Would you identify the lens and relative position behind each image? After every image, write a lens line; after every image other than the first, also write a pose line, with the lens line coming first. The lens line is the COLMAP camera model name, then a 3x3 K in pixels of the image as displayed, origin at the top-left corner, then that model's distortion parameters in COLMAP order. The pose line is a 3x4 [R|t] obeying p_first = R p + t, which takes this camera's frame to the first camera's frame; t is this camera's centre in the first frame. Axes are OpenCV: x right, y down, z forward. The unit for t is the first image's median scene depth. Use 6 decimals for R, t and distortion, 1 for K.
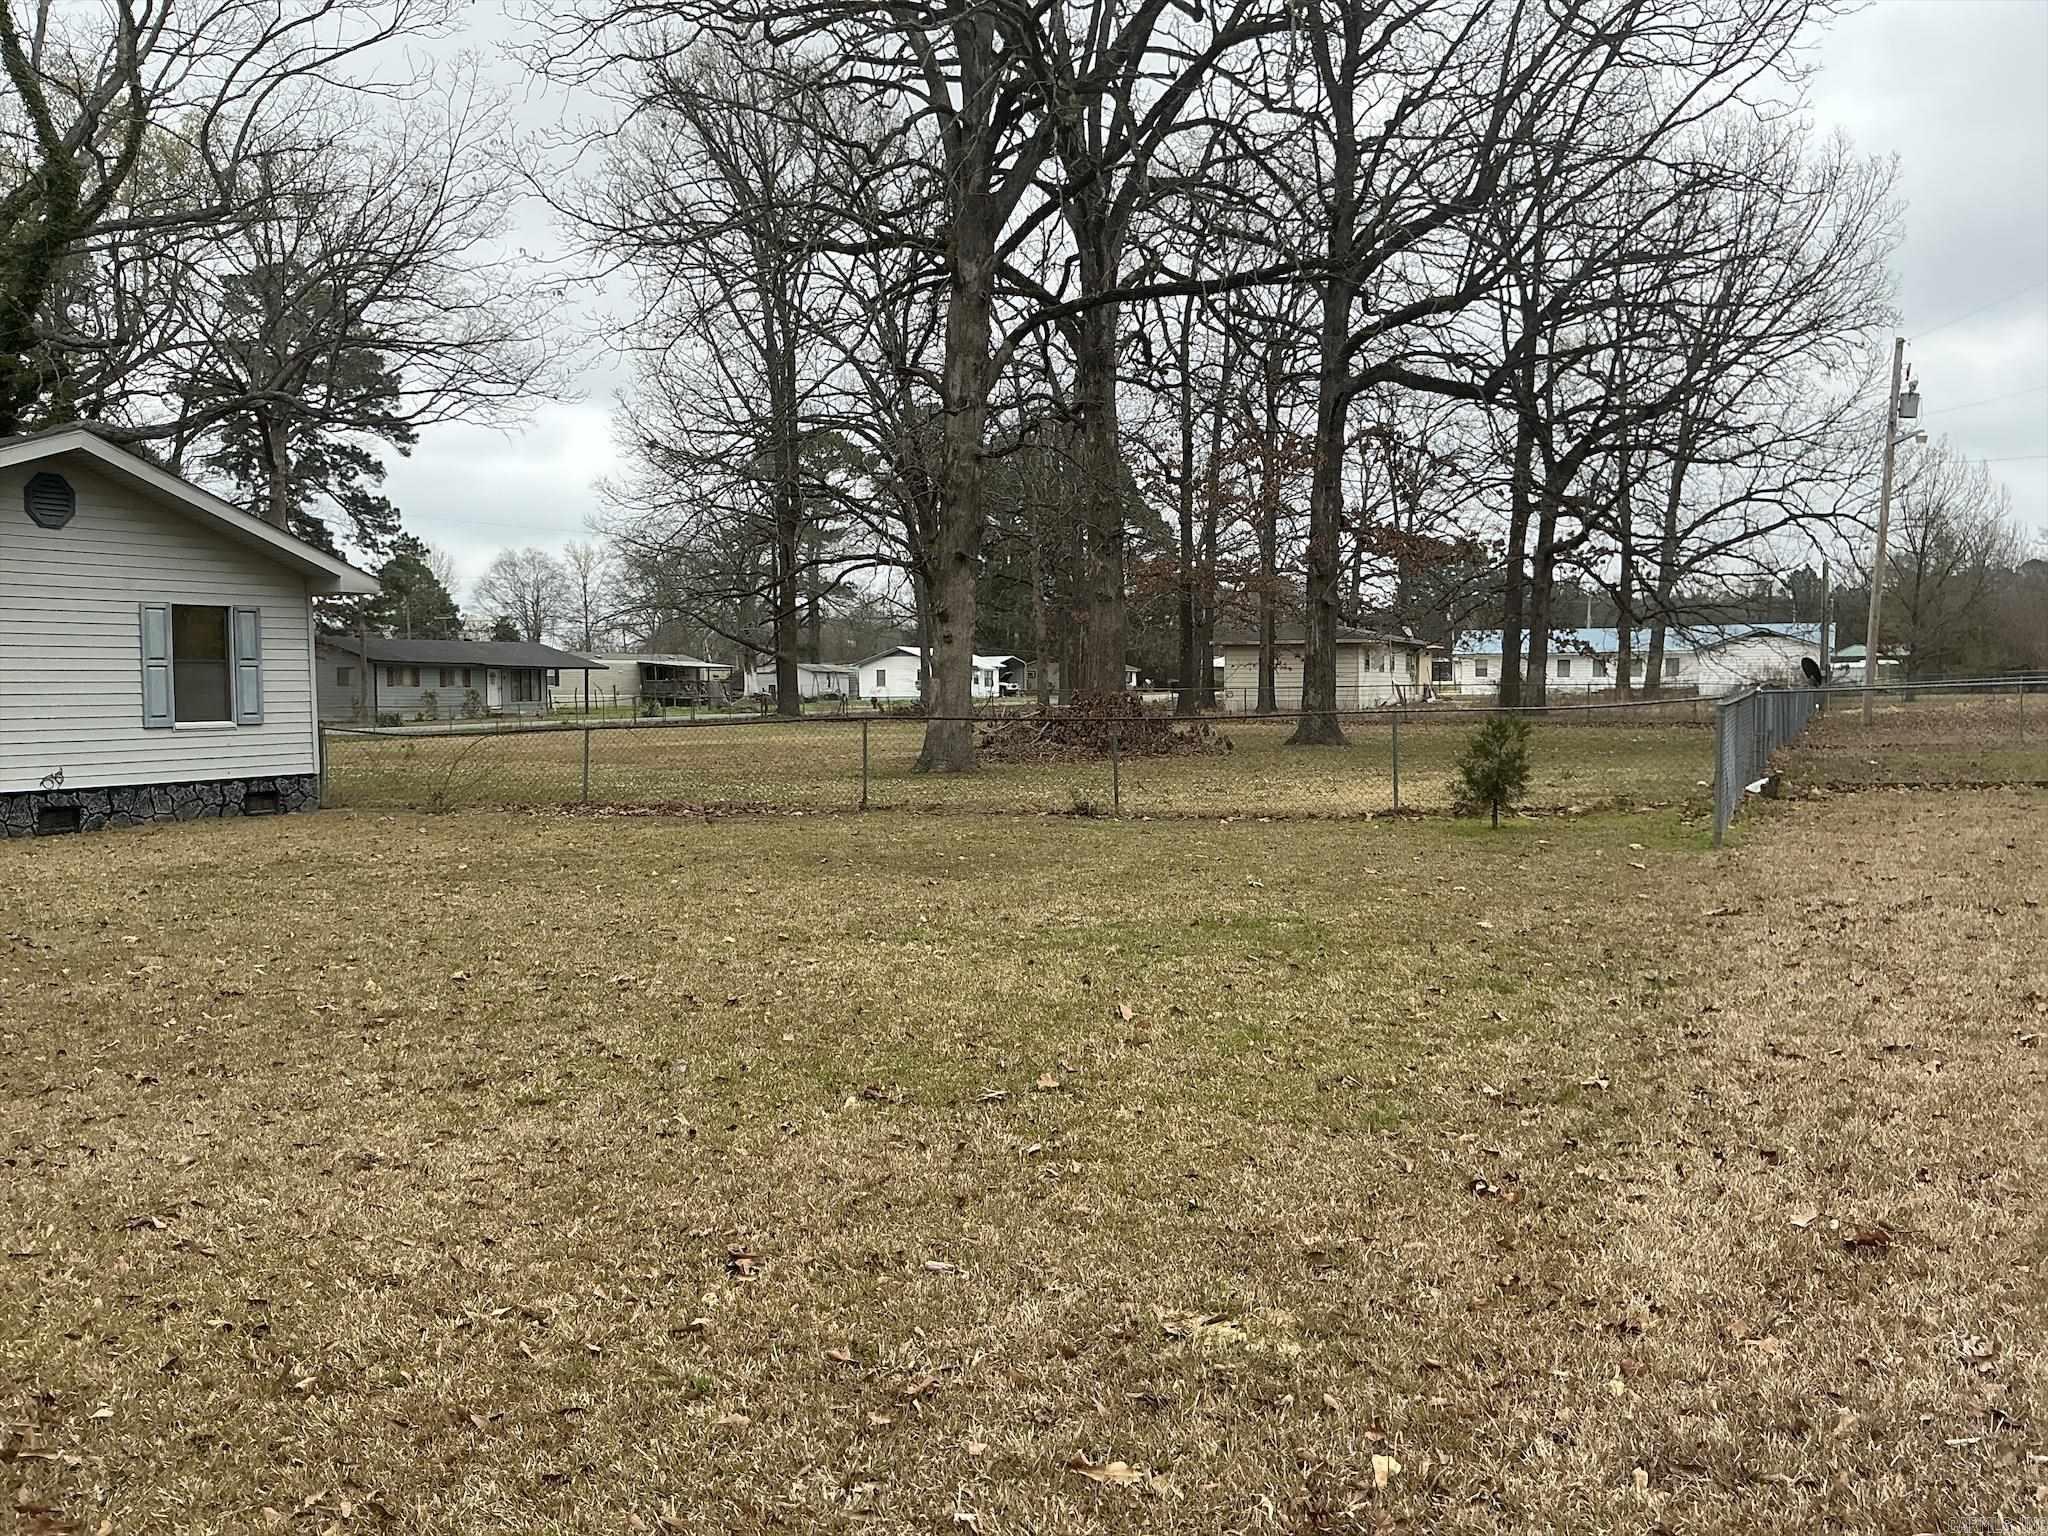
lens RADIAL K [[1689.7, 0, 1022.2], [0, 1689.7, 773.8], [0, 0, 1]] dist [0.150796, -0.314450]
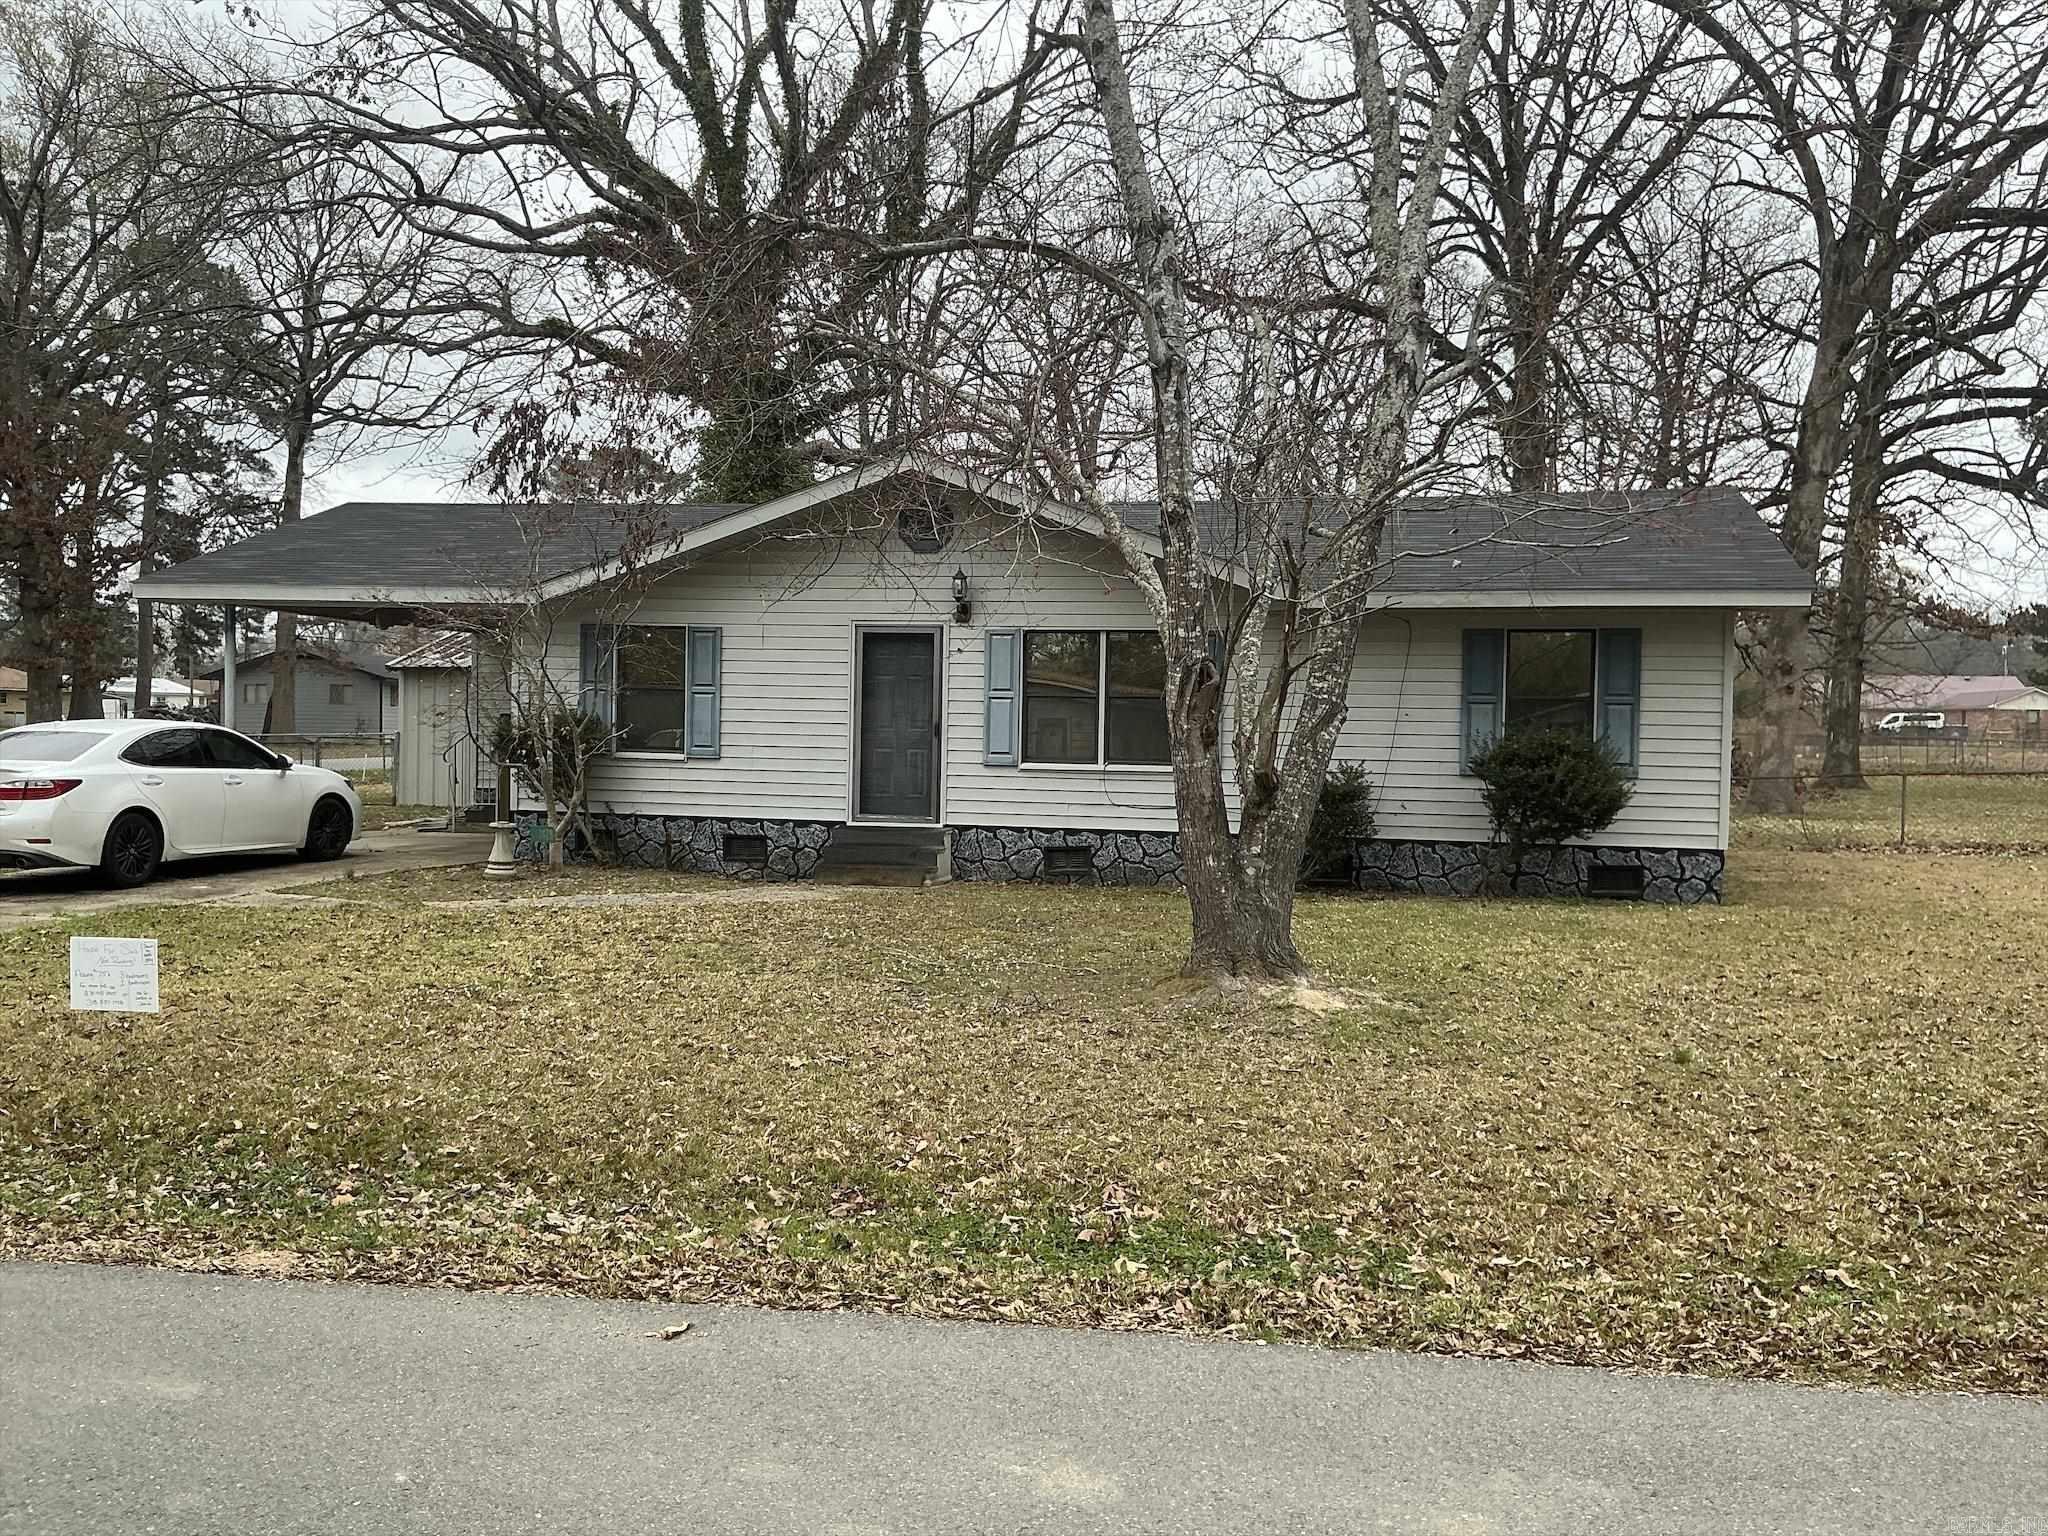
lens RADIAL K [[1689.7, 0, 1022.2], [0, 1689.7, 773.8], [0, 0, 1]] dist [0.150796, -0.314450]
pose [[0.969186, 0.013178, 0.245976, -0.845859], [-0.008769, 0.999781, -0.019014, -0.001021], [-0.246173, 0.016272, 0.969089, 0.057364]]
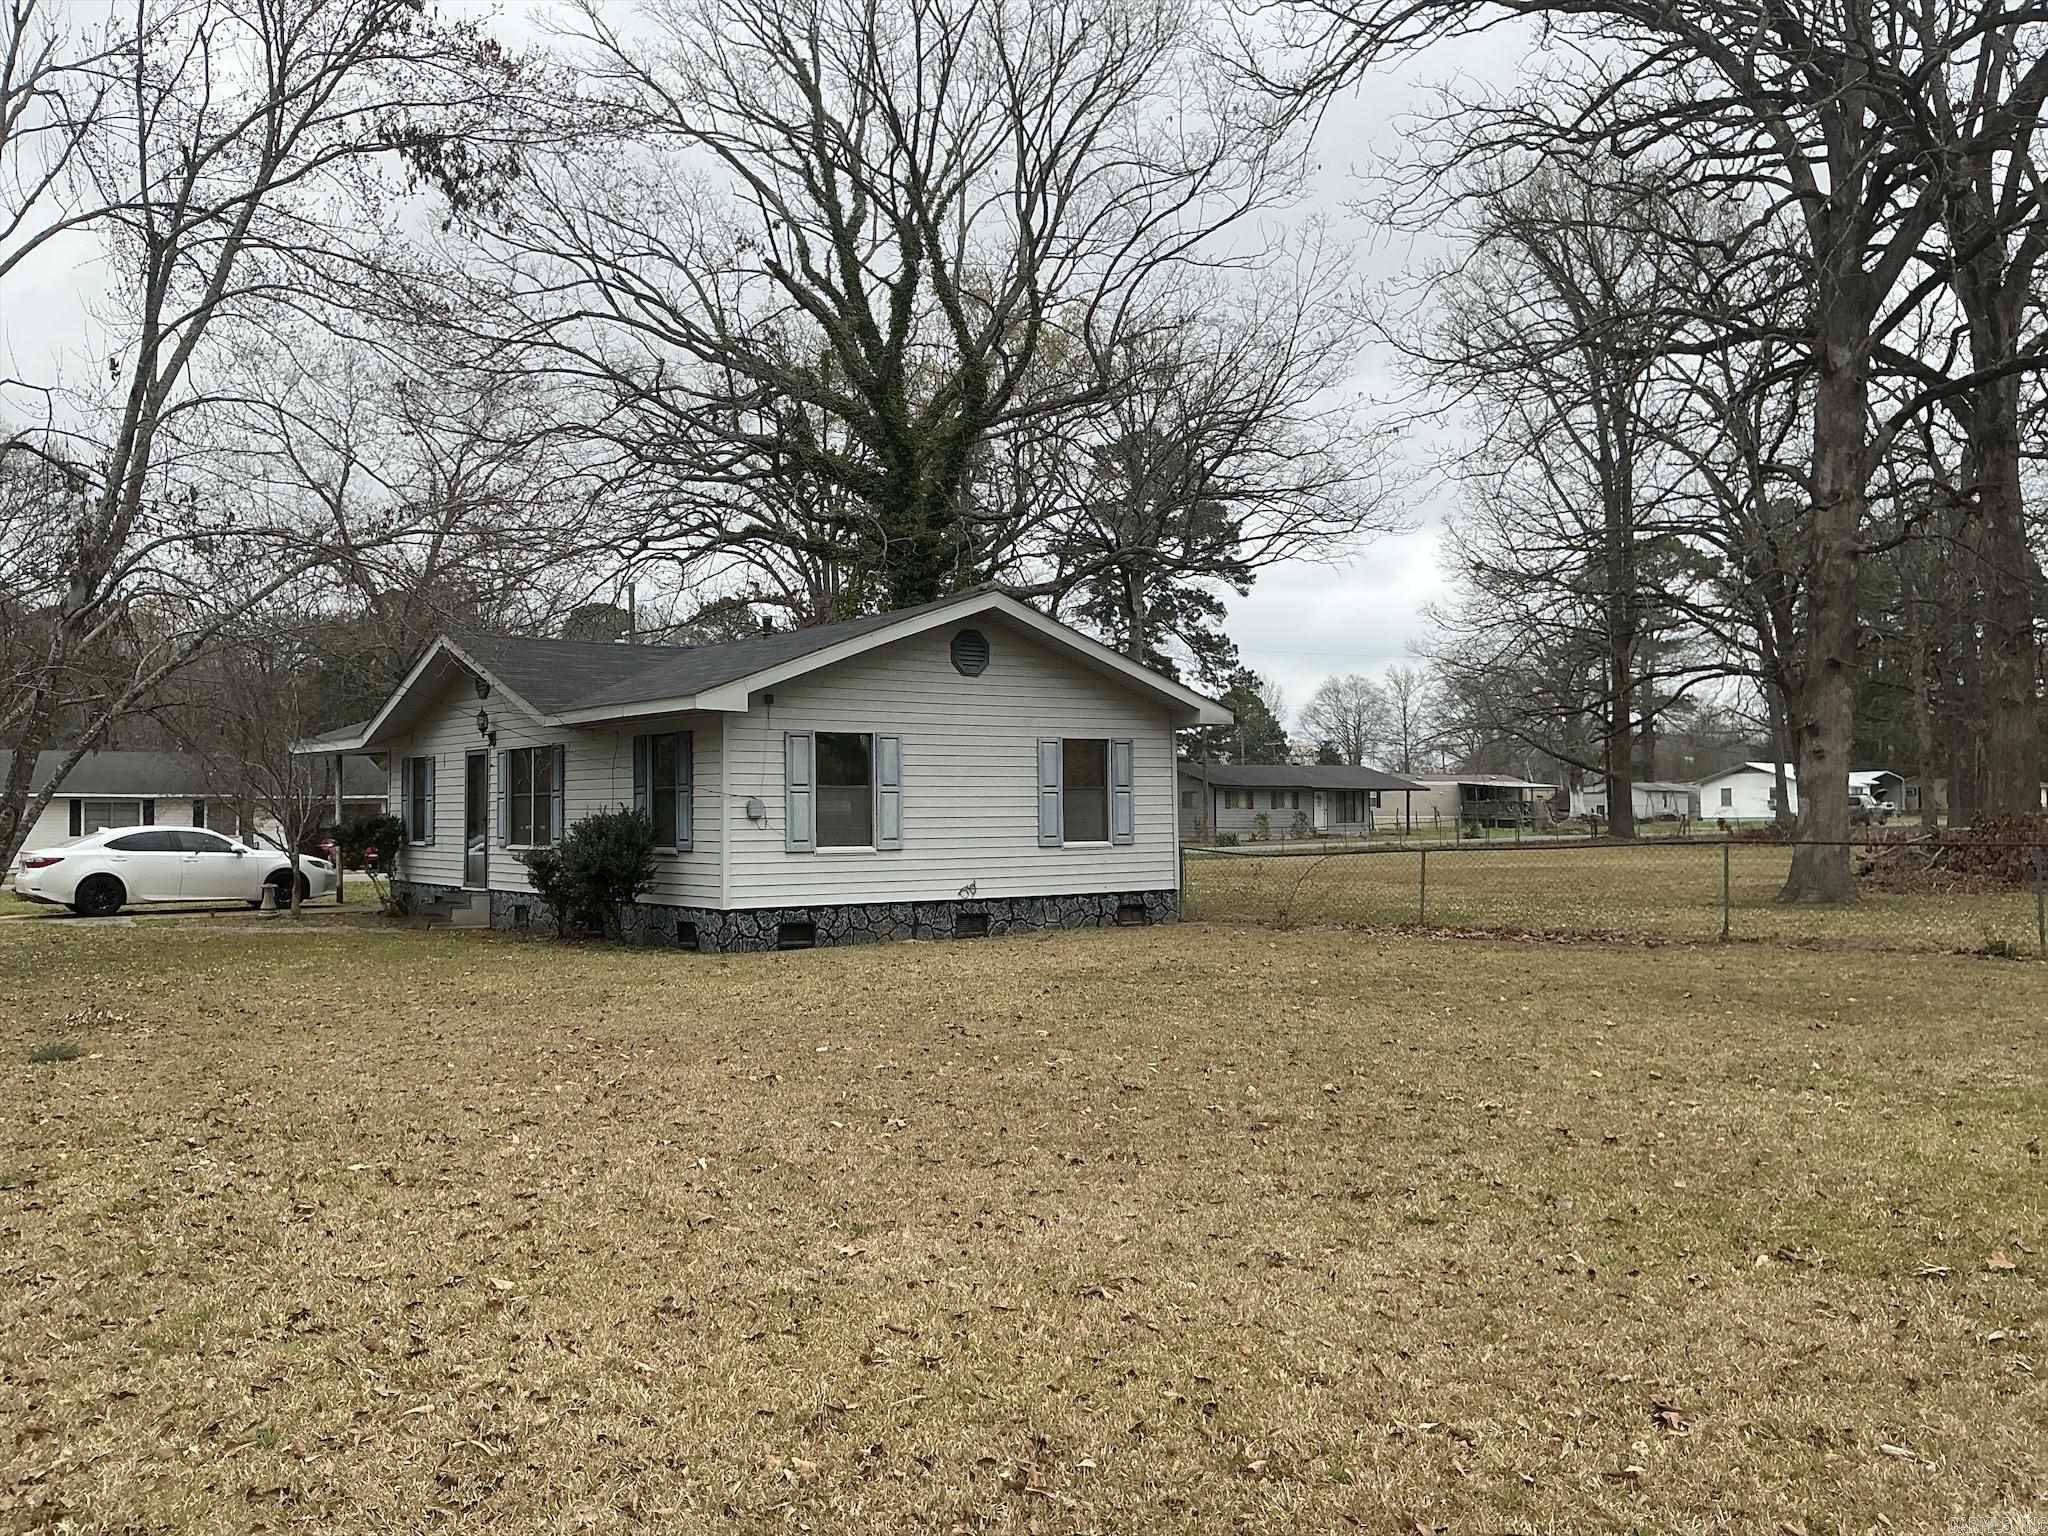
lens RADIAL K [[1689.7, 0, 1022.2], [0, 1689.7, 773.8], [0, 0, 1]] dist [0.150796, -0.314450]
pose [[0.891804, -0.012560, -0.452248, -0.008284], [-0.019534, 0.997614, -0.066224, -0.000238], [0.452001, 0.067893, 0.889430, -0.007157]]
